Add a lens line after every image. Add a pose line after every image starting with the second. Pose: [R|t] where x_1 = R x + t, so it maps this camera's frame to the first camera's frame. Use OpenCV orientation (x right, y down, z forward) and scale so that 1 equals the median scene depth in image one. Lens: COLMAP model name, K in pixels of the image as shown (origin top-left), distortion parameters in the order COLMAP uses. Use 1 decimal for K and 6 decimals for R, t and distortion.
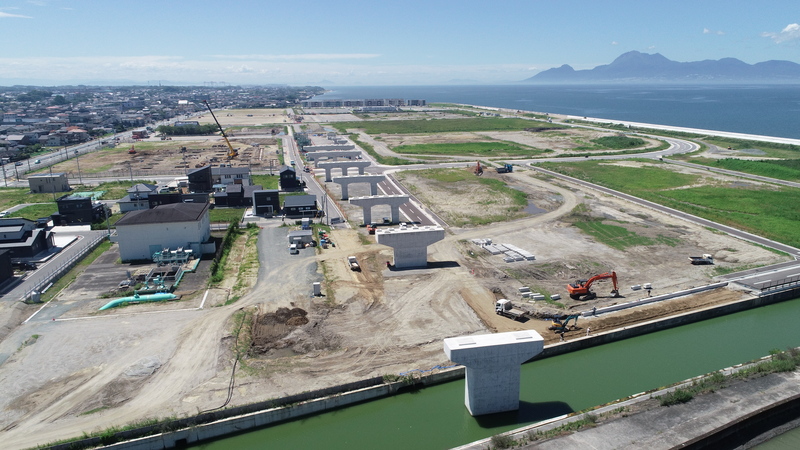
lens RADIAL K [[540.0, 0, 400.0], [0, 540.0, 225.0], [0, 0, 1]] dist [0.003724, 0.001661]
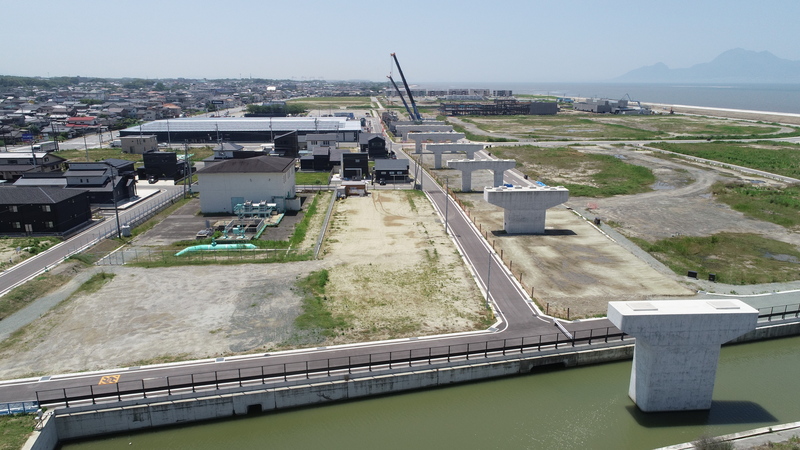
lens RADIAL K [[540.0, 0, 400.0], [0, 540.0, 225.0], [0, 0, 1]] dist [0.003724, 0.001661]
pose [[0.989454, 0.047955, -0.136679, -0.043738], [-0.047189, 0.998847, 0.008839, 0.050395], [0.136945, -0.002296, 0.990576, 0.108219]]
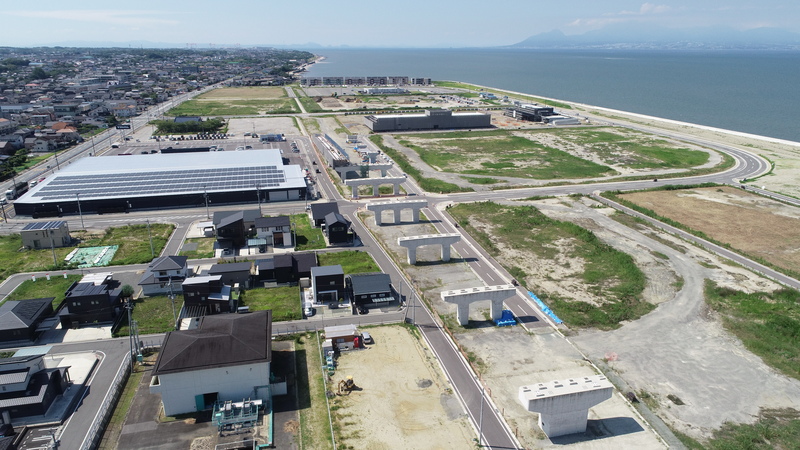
lens RADIAL K [[540.0, 0, 400.0], [0, 540.0, 225.0], [0, 0, 1]] dist [0.003724, 0.001661]
pose [[0.999685, 0.002311, 0.024996, -0.171552], [-0.003911, 0.997933, 0.064143, -0.194557], [-0.024796, -0.064221, 0.997628, 0.217576]]
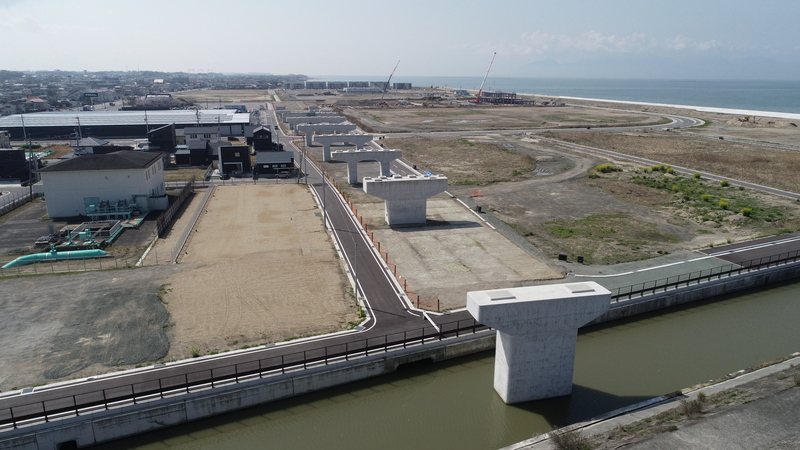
lens RADIAL K [[540.0, 0, 400.0], [0, 540.0, 225.0], [0, 0, 1]] dist [0.003724, 0.001661]
pose [[0.999525, 0.005660, 0.030296, -0.010925], [-0.006136, 0.999859, 0.015652, 0.050458], [-0.030203, -0.015831, 0.999418, 0.139509]]
